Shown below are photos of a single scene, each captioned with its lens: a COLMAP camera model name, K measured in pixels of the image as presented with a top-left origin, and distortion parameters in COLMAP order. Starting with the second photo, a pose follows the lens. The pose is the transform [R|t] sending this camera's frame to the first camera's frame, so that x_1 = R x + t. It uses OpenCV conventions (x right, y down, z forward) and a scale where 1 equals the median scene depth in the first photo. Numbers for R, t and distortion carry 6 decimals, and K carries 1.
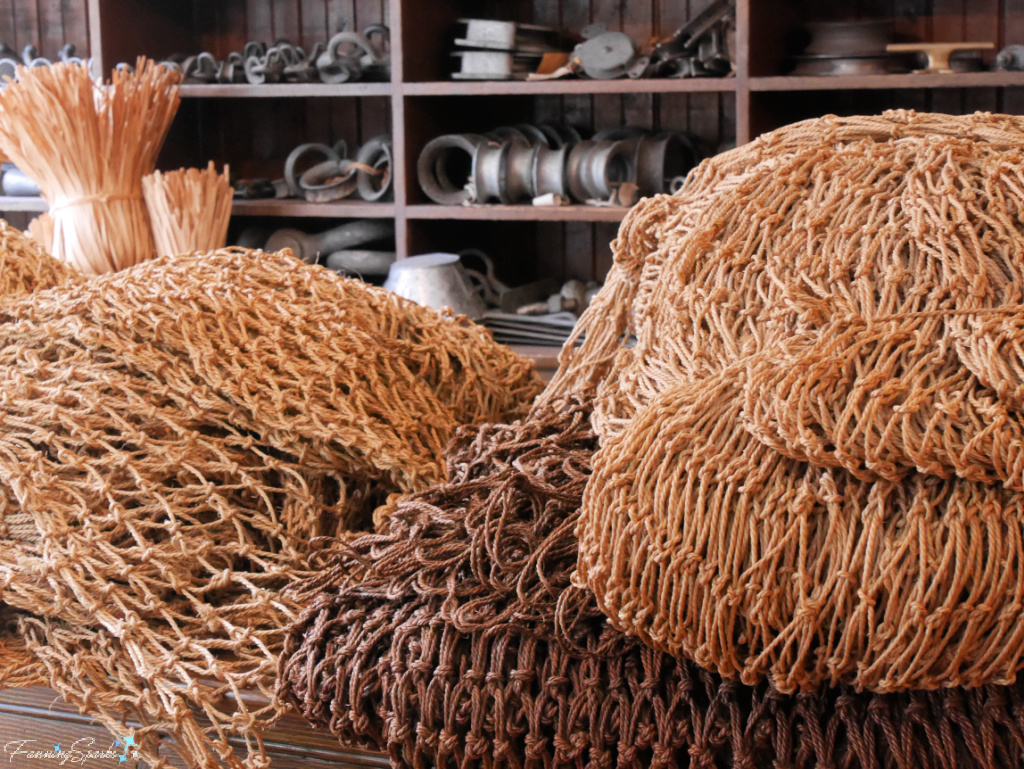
lens RADIAL K [[2011.9, 0, 512.0], [0, 2011.9, 384.5], [0, 0, 1]] dist [-0.015430, -0.066998]
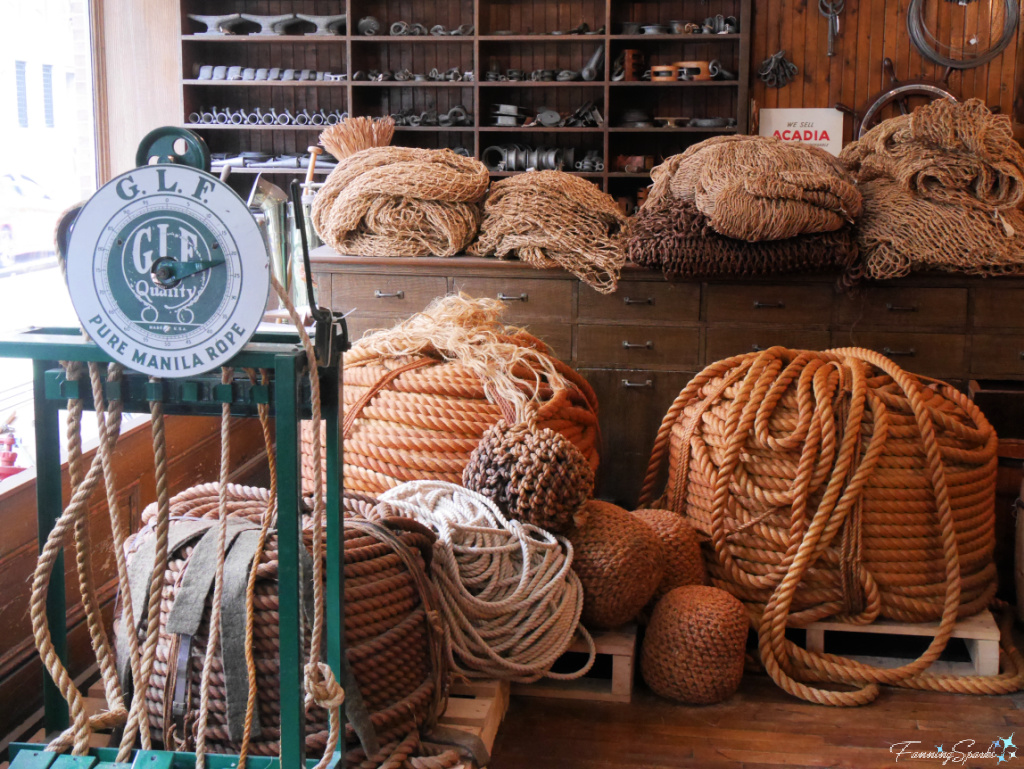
lens RADIAL K [[1447.7, 0, 512.0], [0, 1447.7, 384.5], [0, 0, 1]] dist [0.017924, -0.015558]
pose [[0.957338, -0.029152, 0.287496, -1.091555], [0.023027, 0.999431, 0.024661, 0.288885], [-0.288052, -0.016989, 0.957464, -1.715850]]
